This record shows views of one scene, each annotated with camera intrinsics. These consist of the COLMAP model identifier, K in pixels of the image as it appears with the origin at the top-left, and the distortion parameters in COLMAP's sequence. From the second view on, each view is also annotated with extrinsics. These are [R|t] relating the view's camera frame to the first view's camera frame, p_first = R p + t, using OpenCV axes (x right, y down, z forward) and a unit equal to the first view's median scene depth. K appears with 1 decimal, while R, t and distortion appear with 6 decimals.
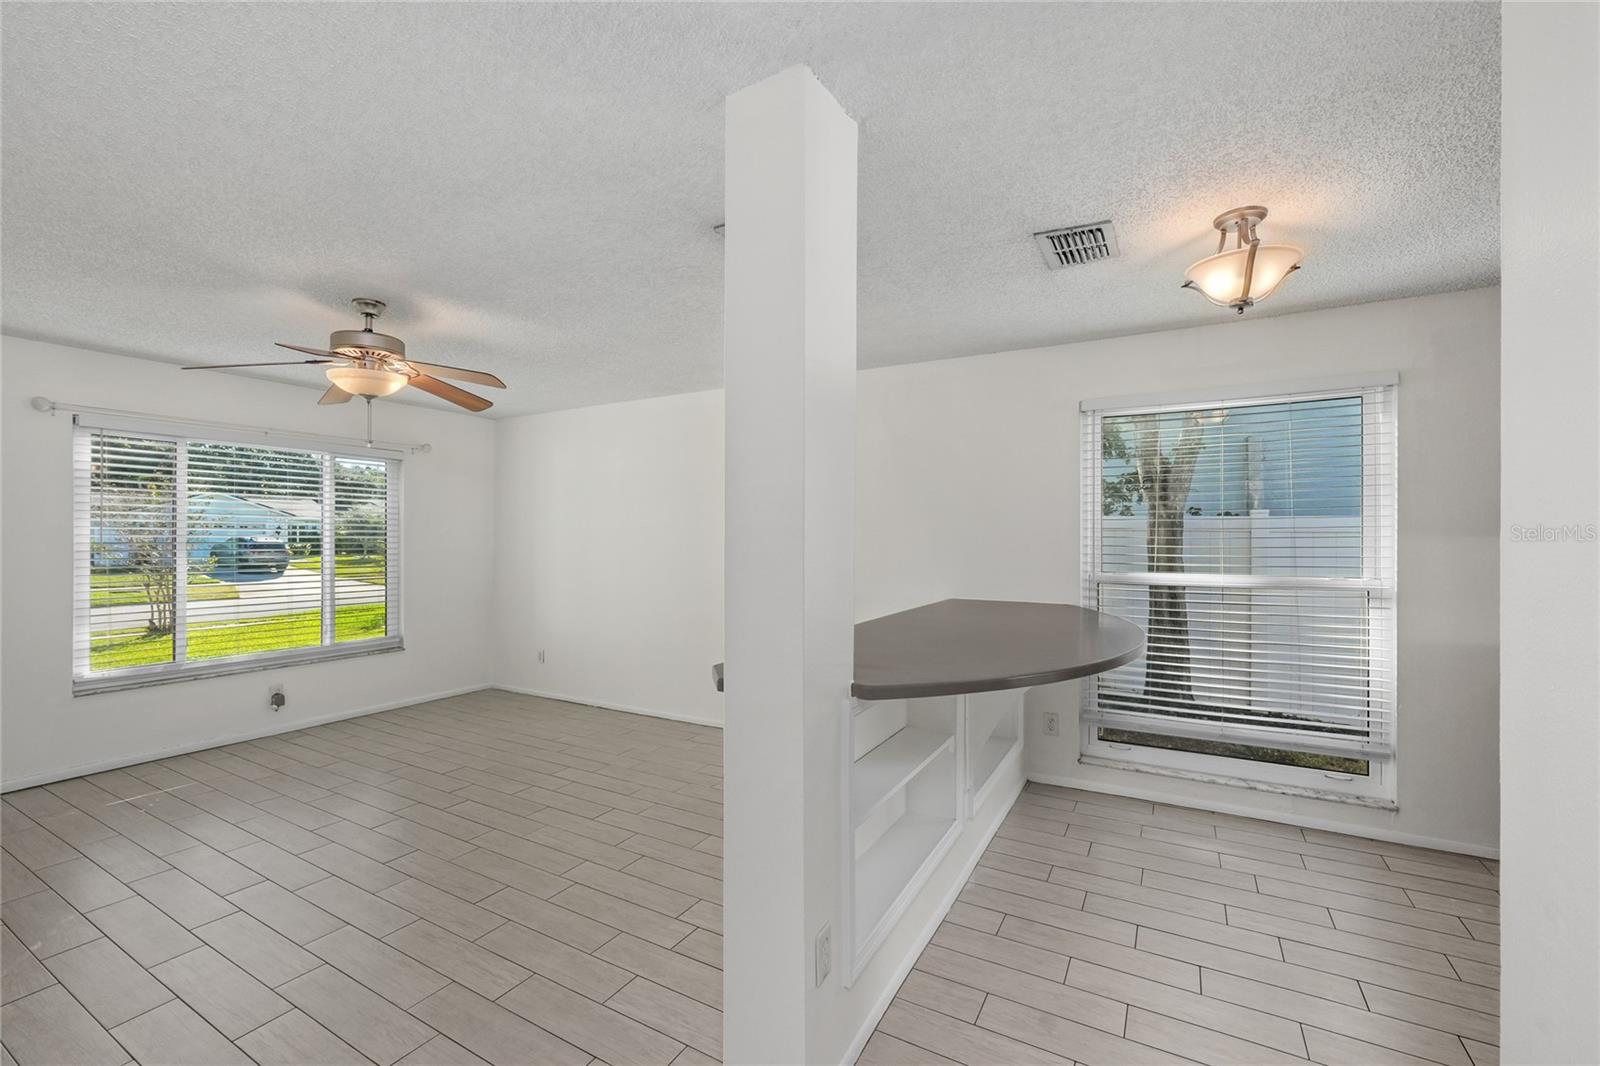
lens RADIAL K [[666.1, 0, 793.3], [0, 666.1, 540.4], [0, 0, 1]] dist [-0.001825, 0.000088]
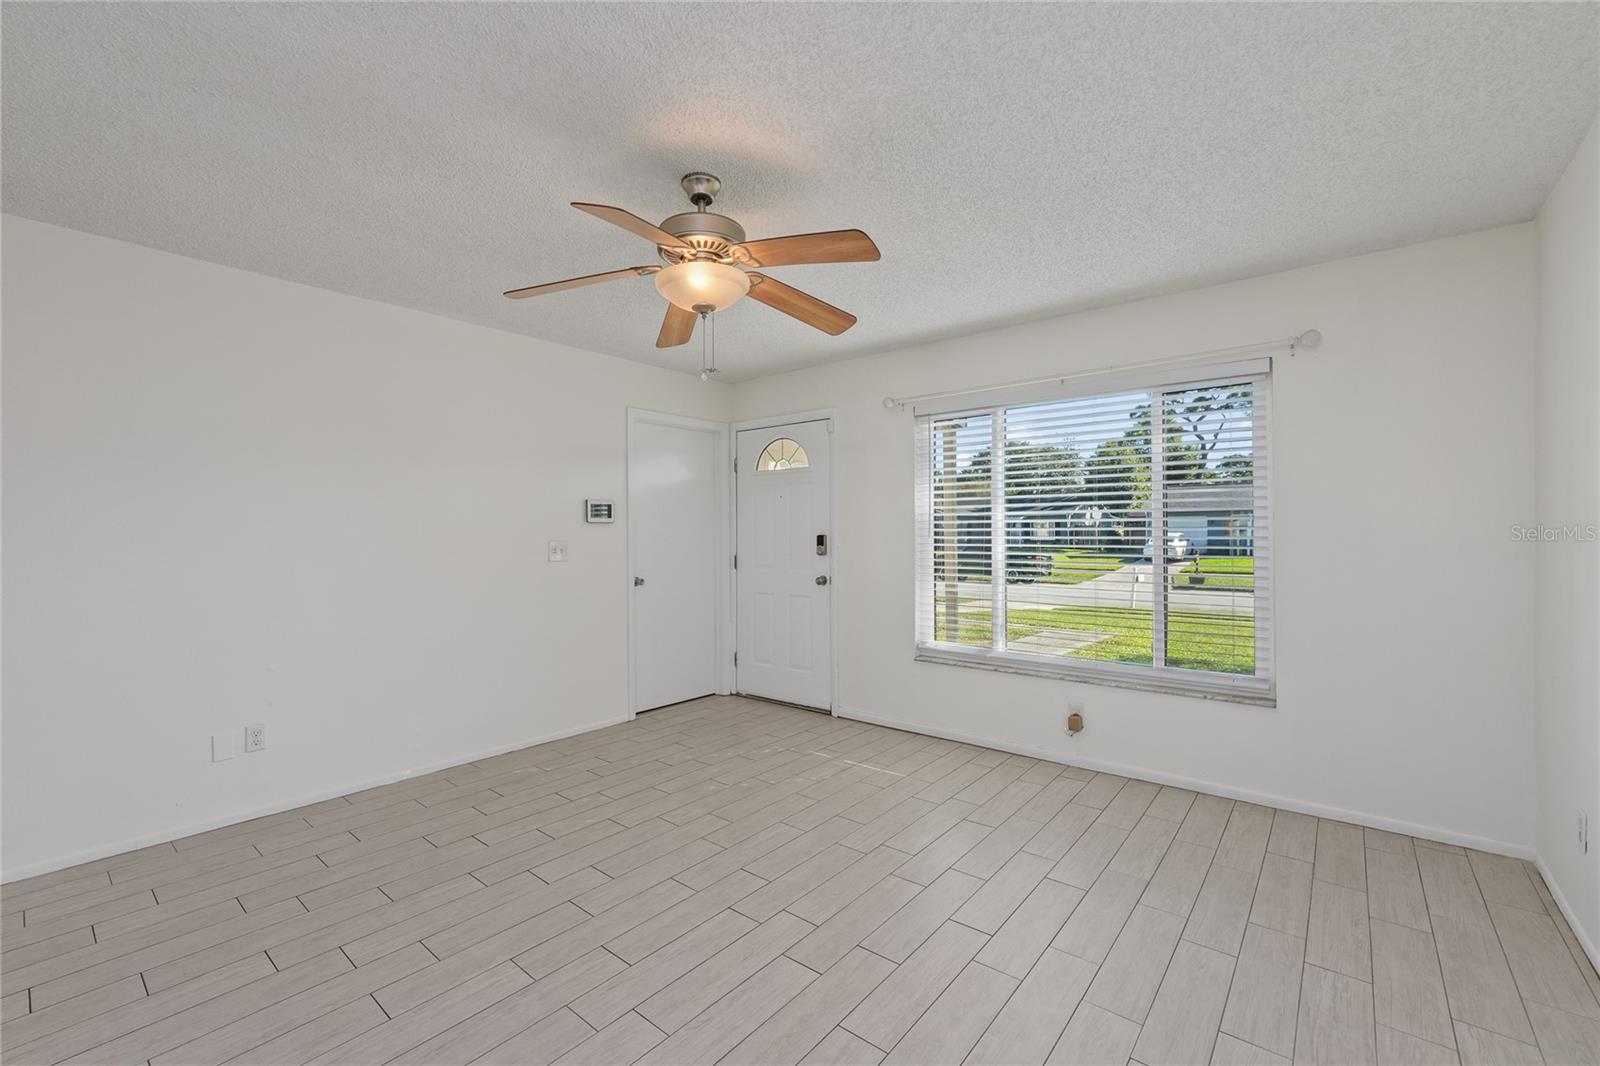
lens RADIAL K [[668.1, 0, 802.3], [0, 668.1, 530.6], [0, 0, 1]] dist [-0.002155, -0.000098]
pose [[-0.160932, -0.010400, -0.986911, 0.046386], [0.001480, 0.999941, -0.010778, 0.024504], [0.986964, -0.003195, -0.160907, 0.819061]]
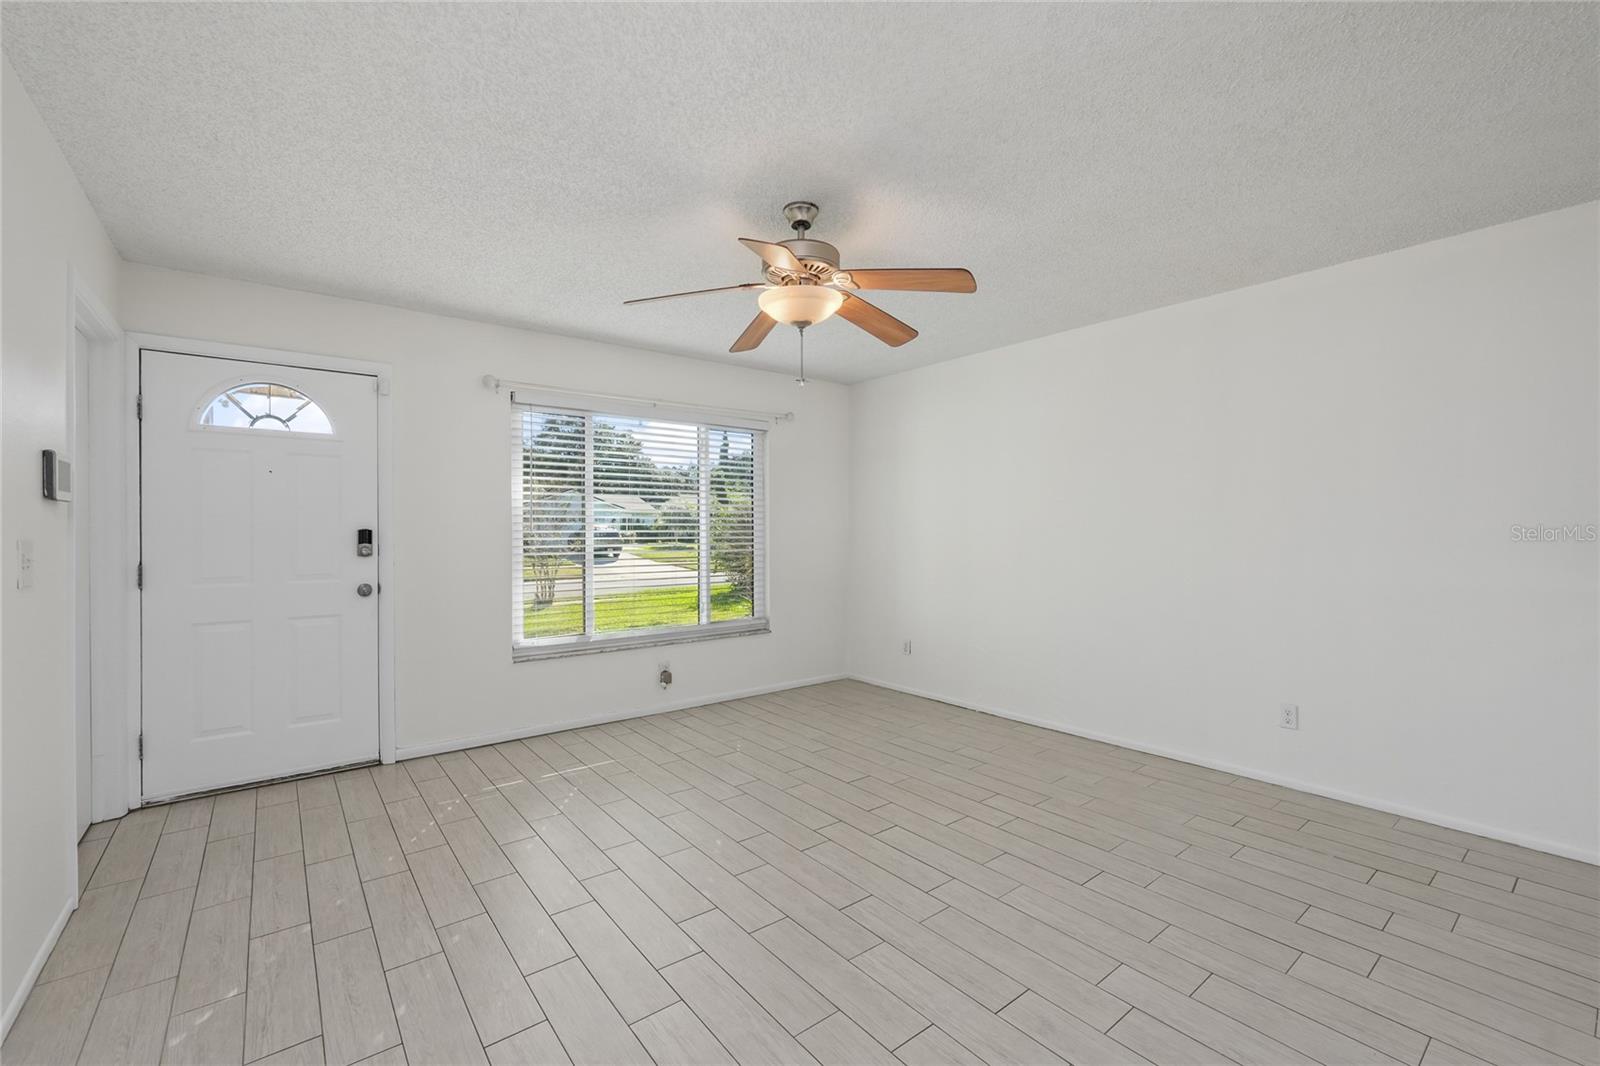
lens RADIAL K [[675.4, 0, 800.0], [0, 675.4, 533.0], [0, 0, 1]] dist [-0.000363, 0.000153]
pose [[0.928081, -0.004131, -0.372356, -0.220904], [0.005653, 0.999980, 0.002994, 0.025057], [0.372336, -0.004883, 0.928085, 0.151659]]
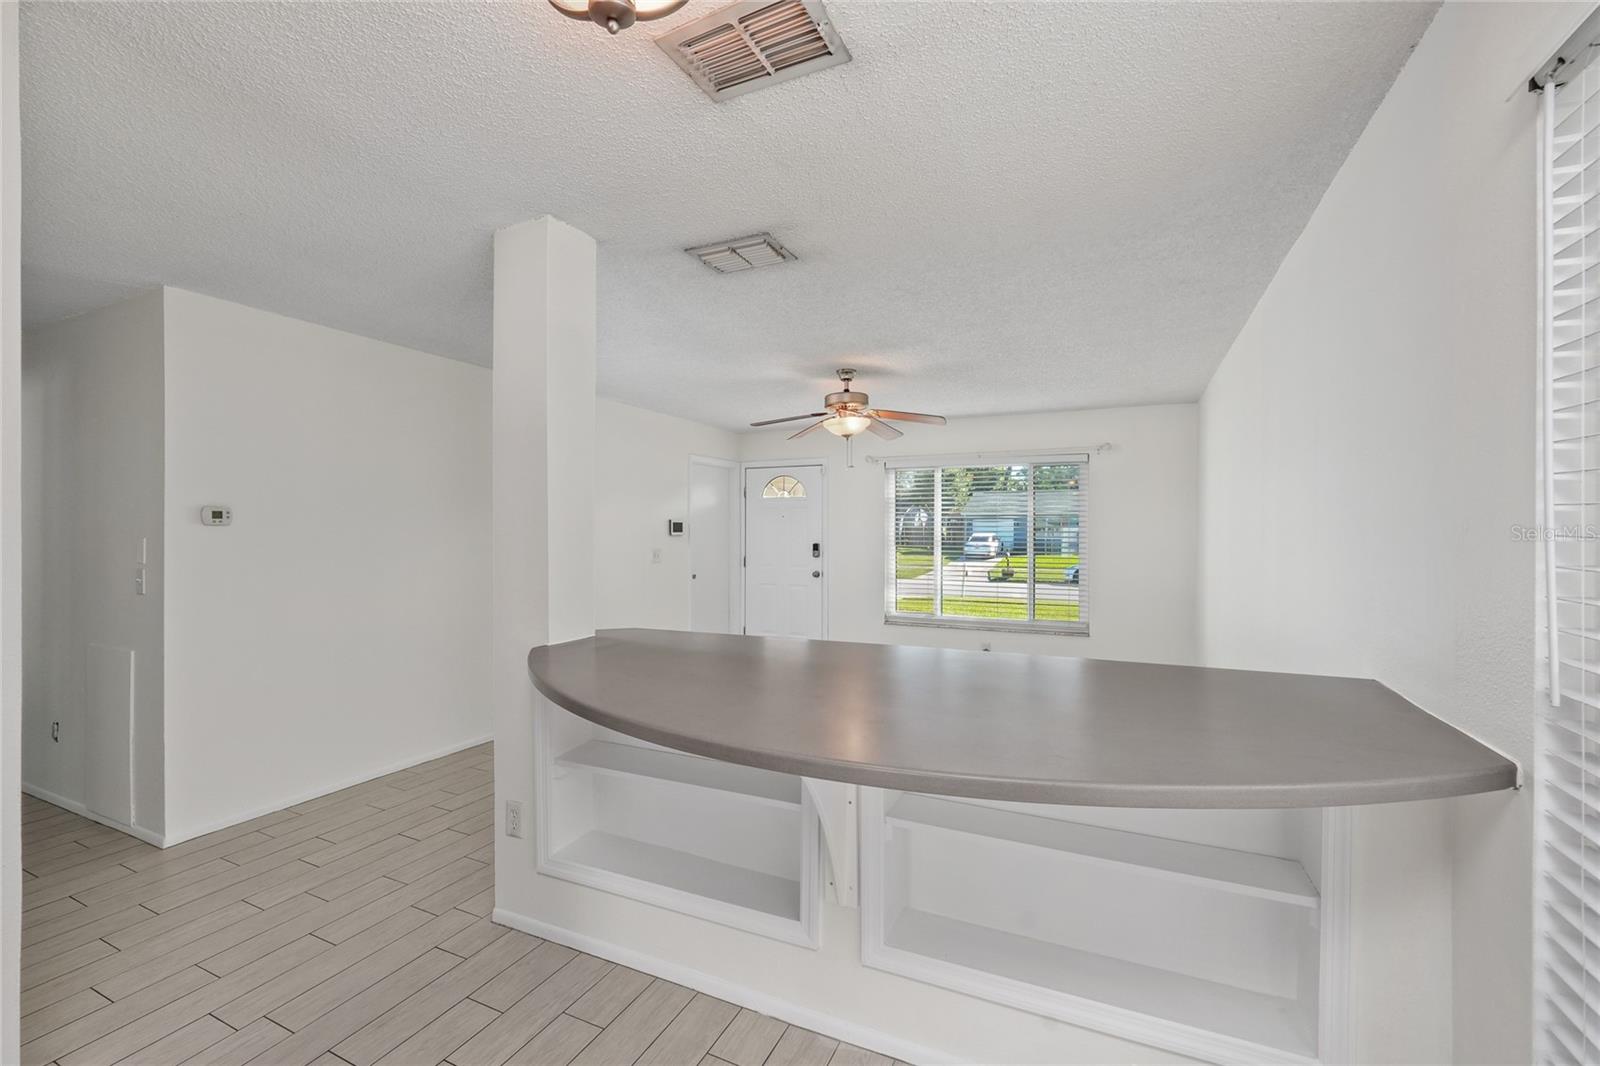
lens RADIAL K [[676.4, 0, 806.4], [0, 676.4, 534.9], [0, 0, 1]] dist [0.030256, 0.000047]
pose [[0.097386, -0.000586, -0.995247, 0.554895], [-0.001601, 0.999998, -0.000745, 0.001988], [0.995245, 0.001666, 0.097385, 0.512118]]
